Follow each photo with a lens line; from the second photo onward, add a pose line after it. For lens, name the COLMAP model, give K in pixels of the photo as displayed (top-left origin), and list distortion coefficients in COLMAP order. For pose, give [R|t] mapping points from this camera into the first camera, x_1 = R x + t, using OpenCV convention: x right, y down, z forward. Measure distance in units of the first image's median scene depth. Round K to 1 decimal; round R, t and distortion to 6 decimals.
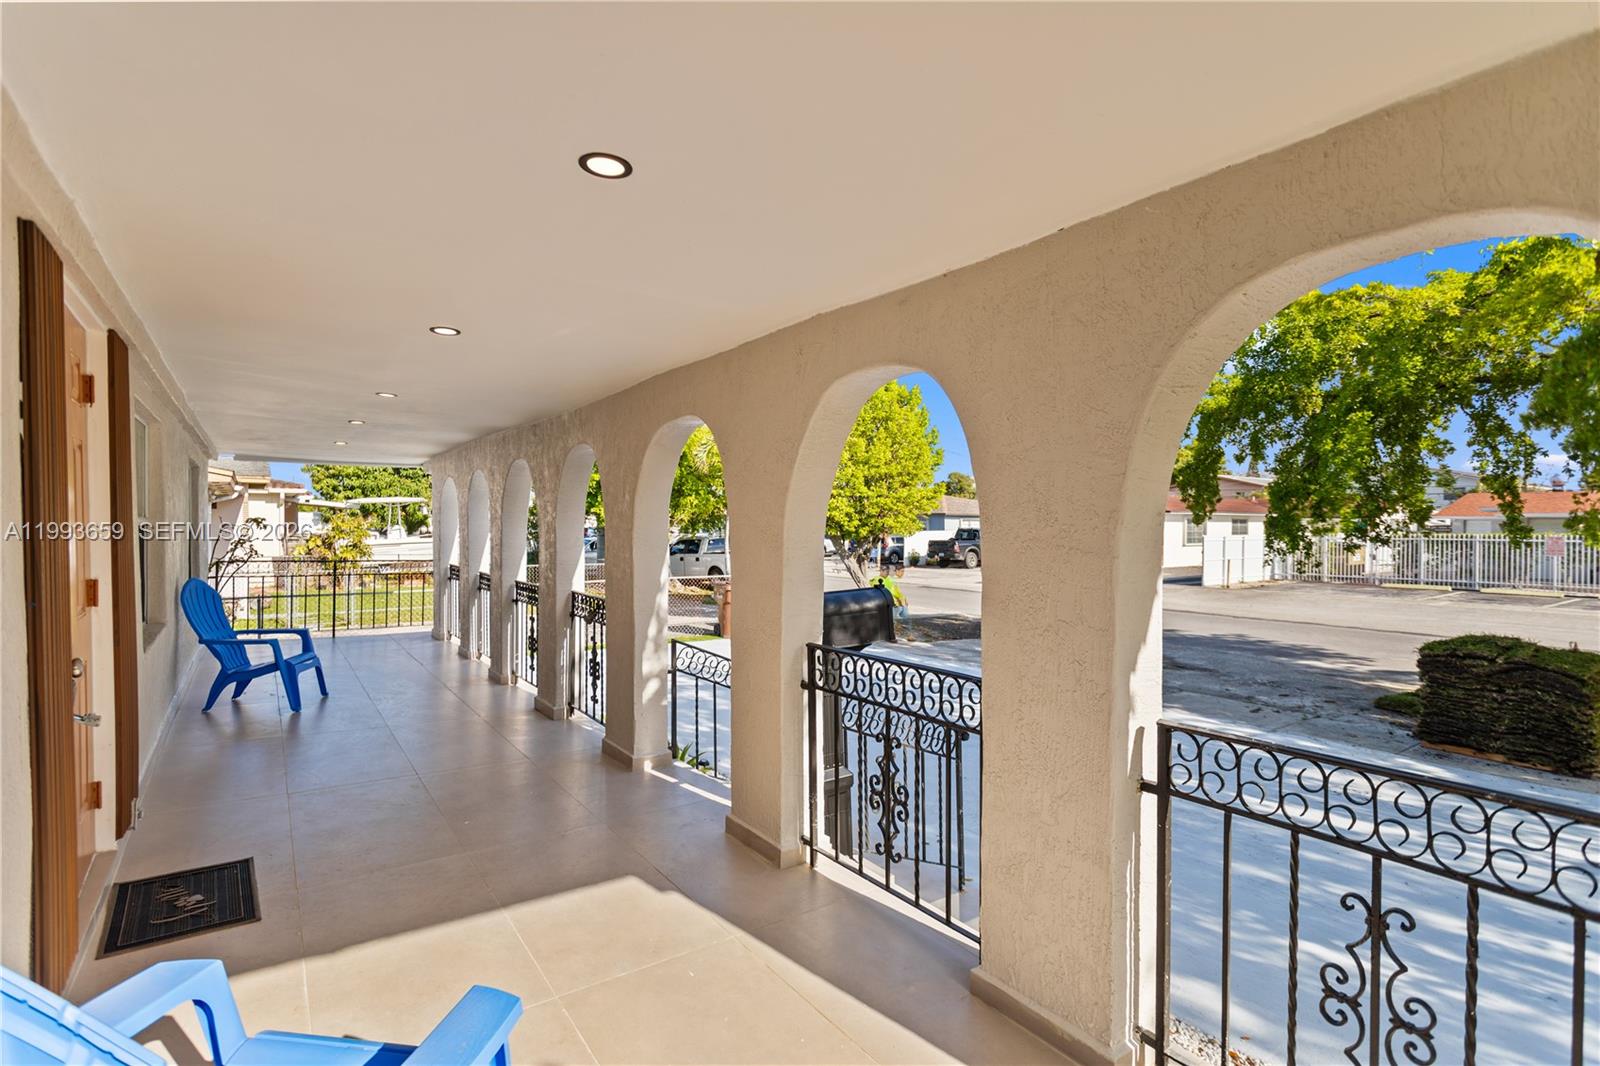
lens RADIAL K [[762.8, 0, 805.9], [0, 762.8, 529.5], [0, 0, 1]] dist [-0.000548, 0.001403]
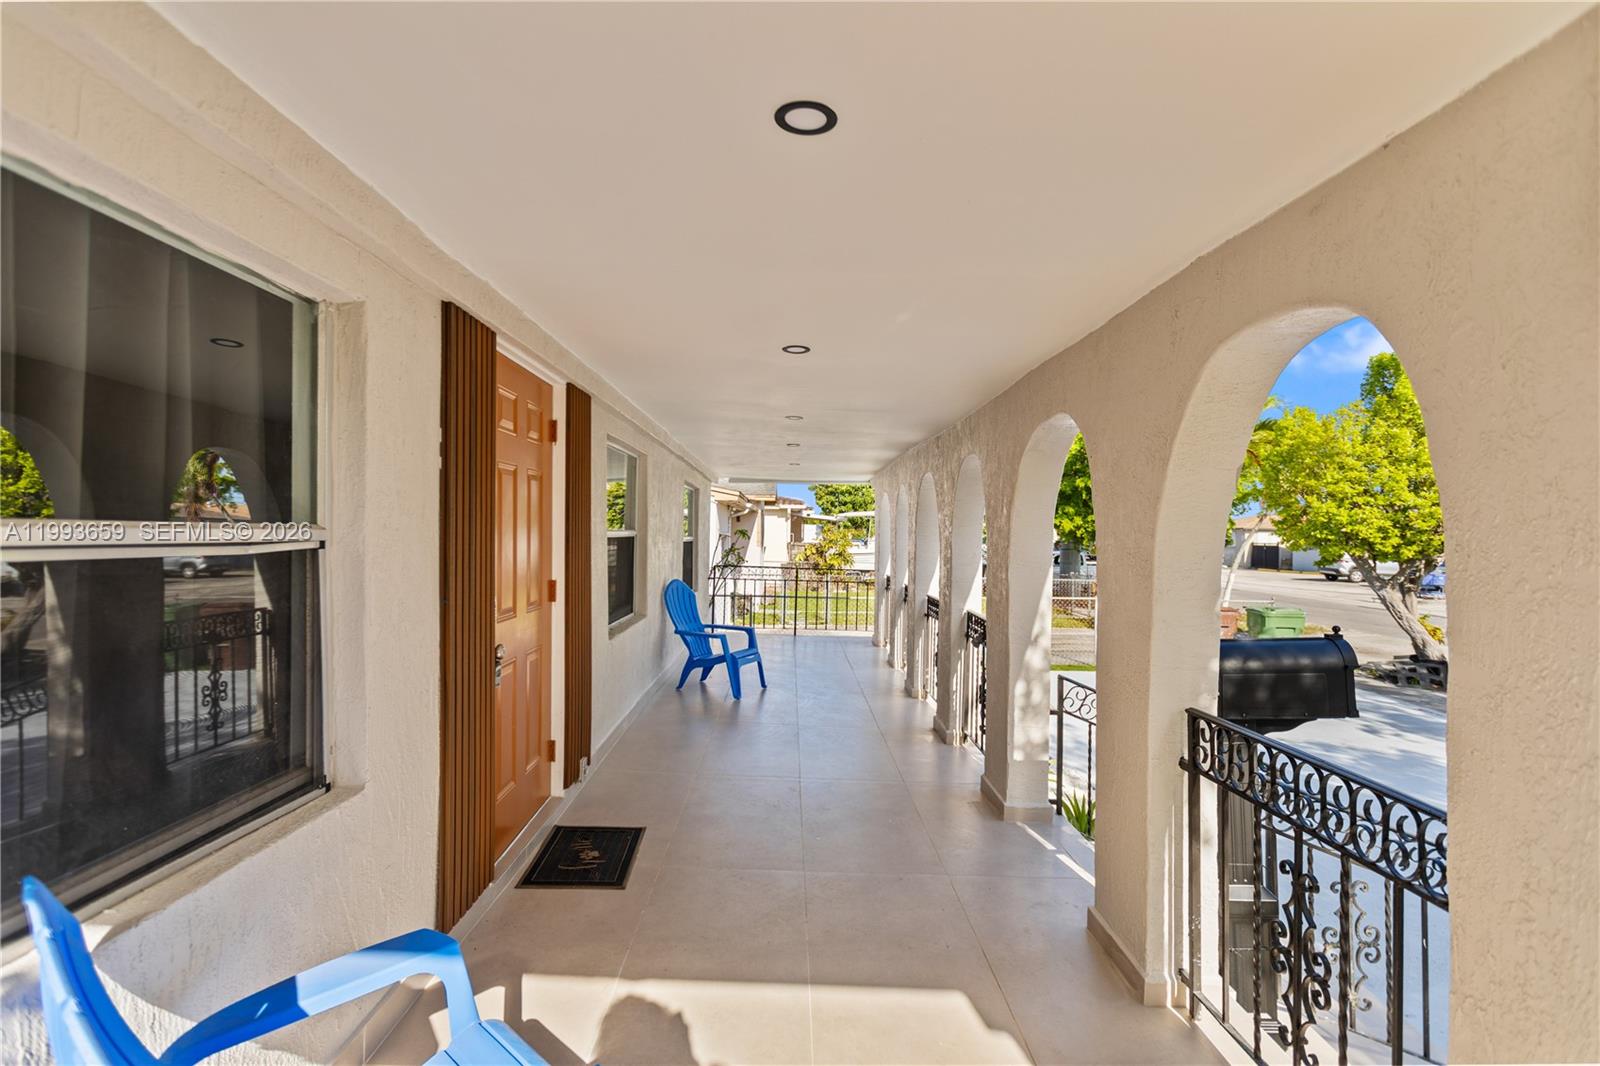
lens RADIAL K [[762.8, 0, 805.9], [0, 762.8, 529.5], [0, 0, 1]] dist [-0.000548, 0.001403]
pose [[0.815610, 0.006024, -0.578571, 0.089180], [-0.015420, 0.999817, -0.011327, -0.006401], [0.578397, 0.018160, 0.815553, 0.131610]]
